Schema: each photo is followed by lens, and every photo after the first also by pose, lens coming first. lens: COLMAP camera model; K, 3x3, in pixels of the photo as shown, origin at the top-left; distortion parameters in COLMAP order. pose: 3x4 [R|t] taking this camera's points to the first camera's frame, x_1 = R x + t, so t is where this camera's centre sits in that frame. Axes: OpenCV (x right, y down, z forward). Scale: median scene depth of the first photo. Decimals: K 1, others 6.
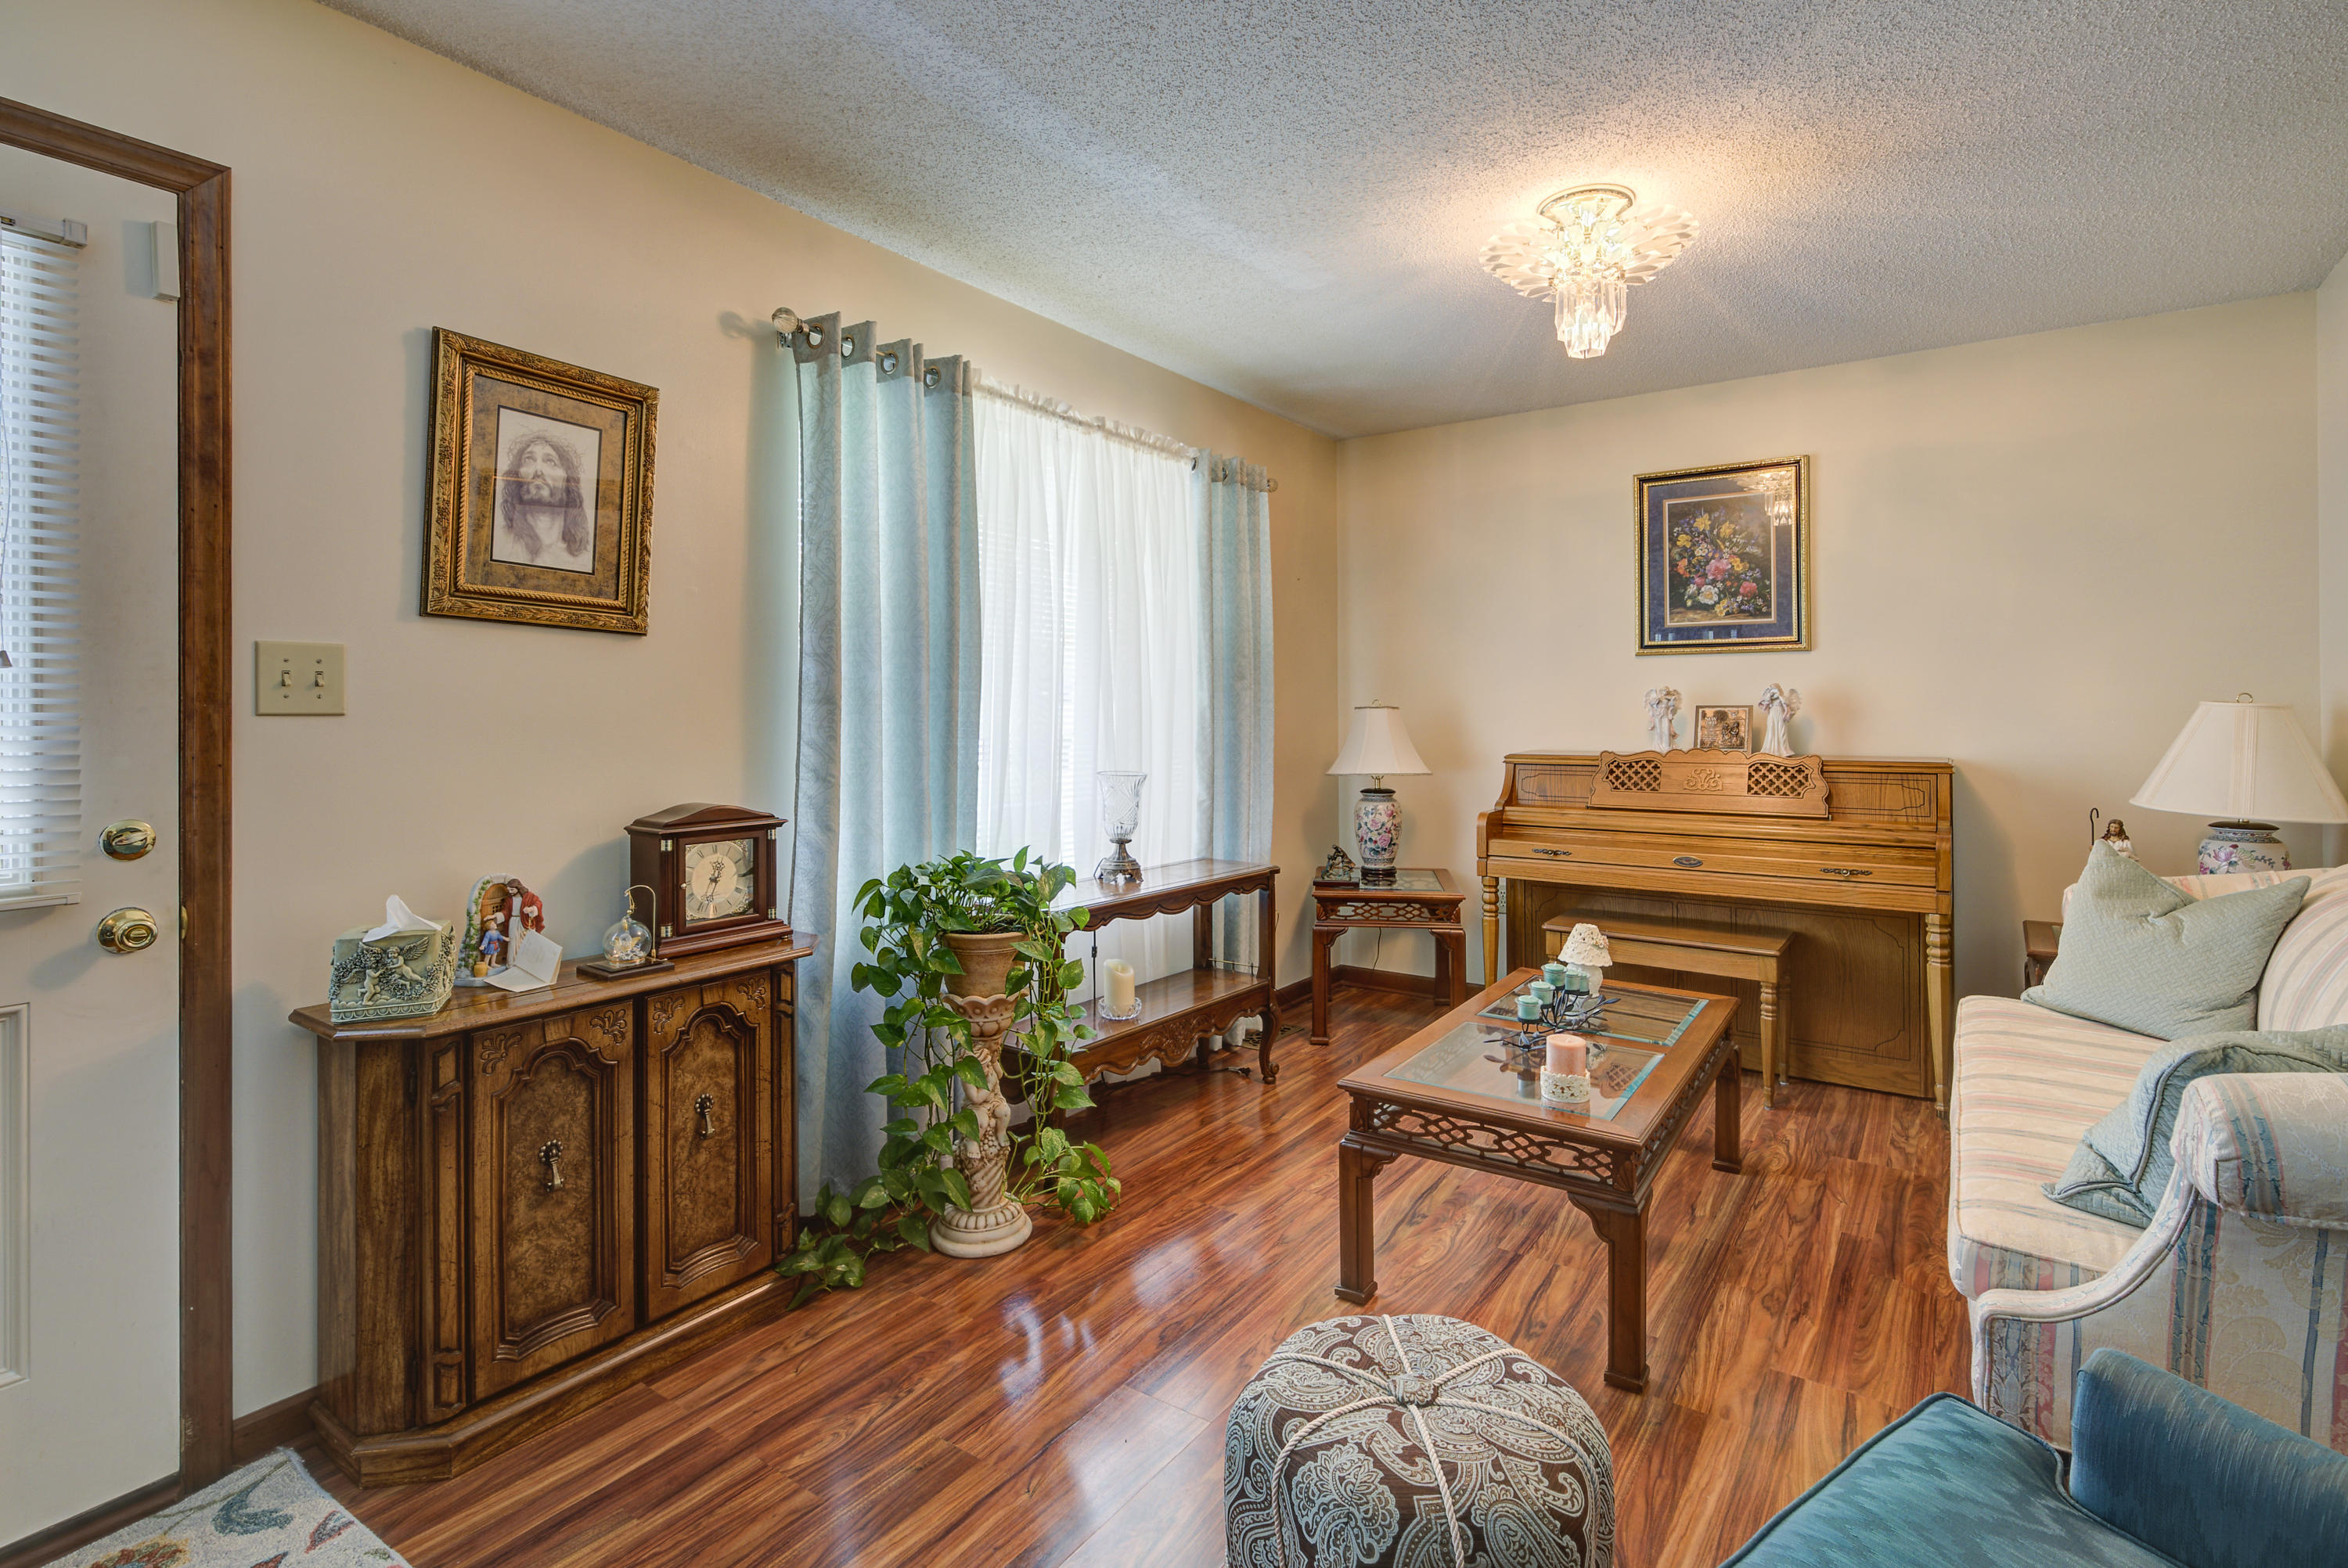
lens RADIAL K [[1105.2, 0, 1209.3], [0, 1105.2, 743.4], [0, 0, 1]] dist [0.007897, 0.001974]
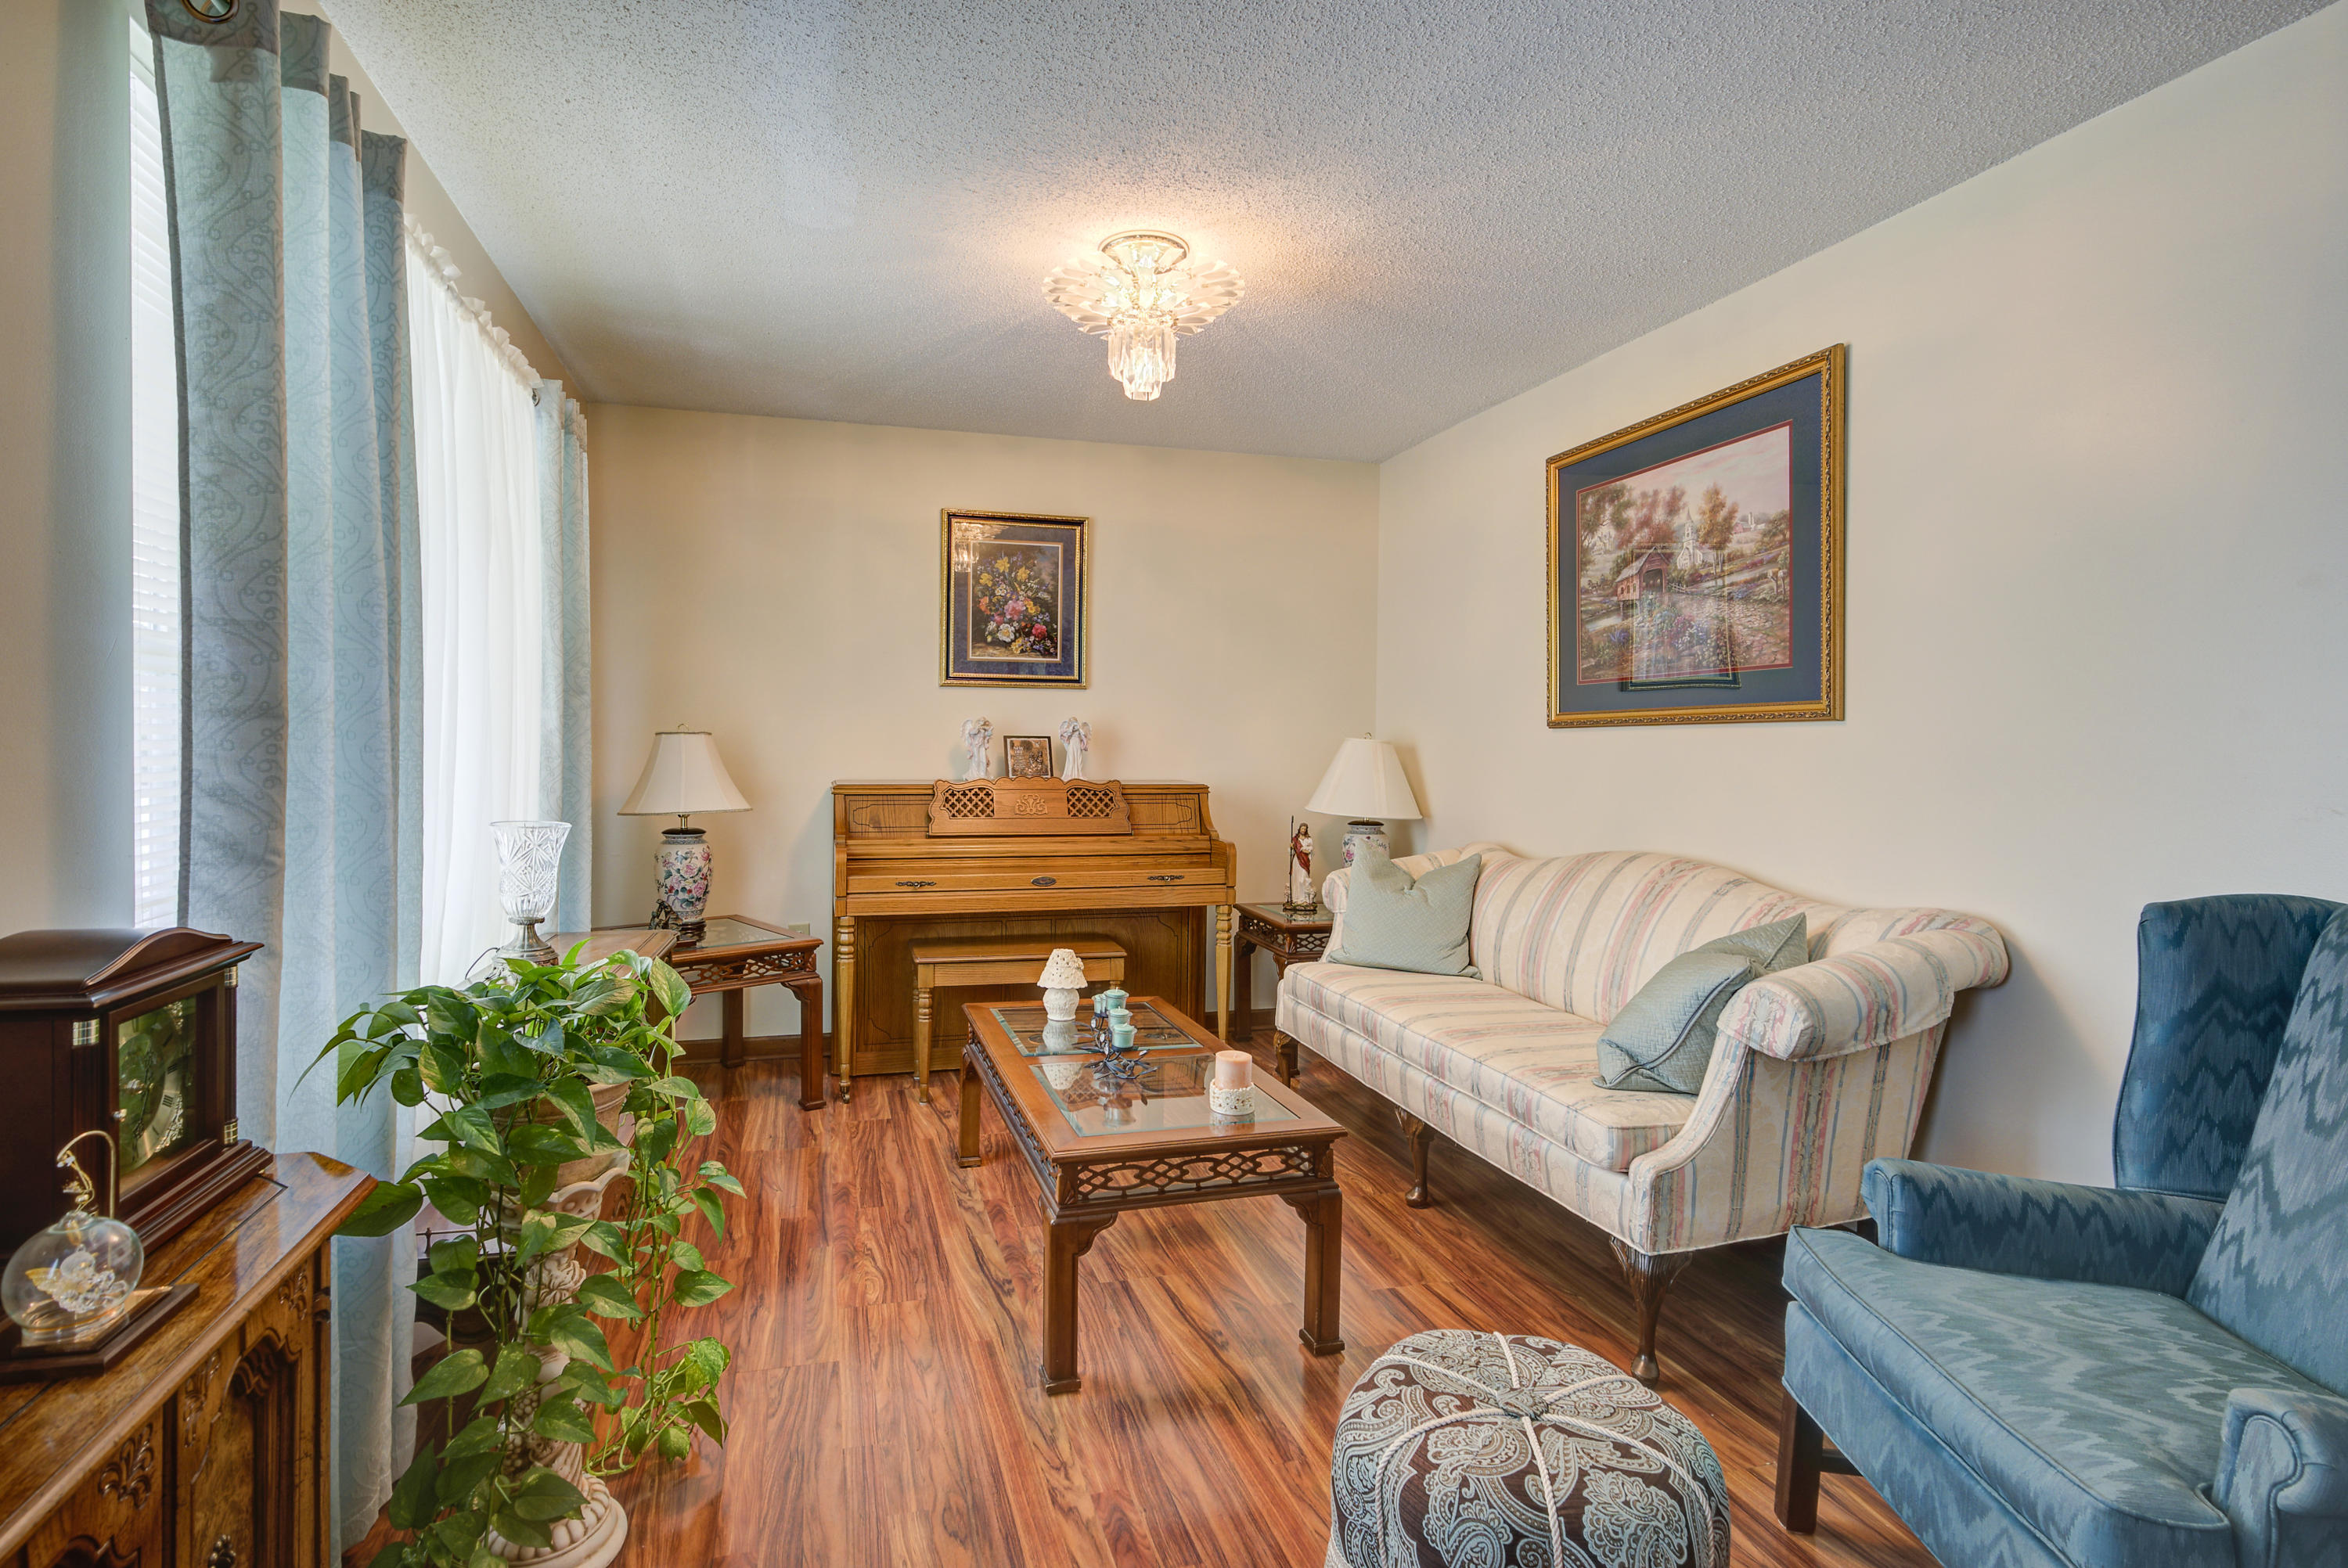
lens RADIAL K [[1105.2, 0, 1164.8], [0, 1105.2, 761.7], [0, 0, 1]] dist [0.007897, 0.001974]
pose [[0.666041, -0.004259, 0.745903, -0.270579], [0.011155, 0.999929, -0.004252, -0.002921], [-0.745832, 0.011153, 0.666041, 0.188858]]
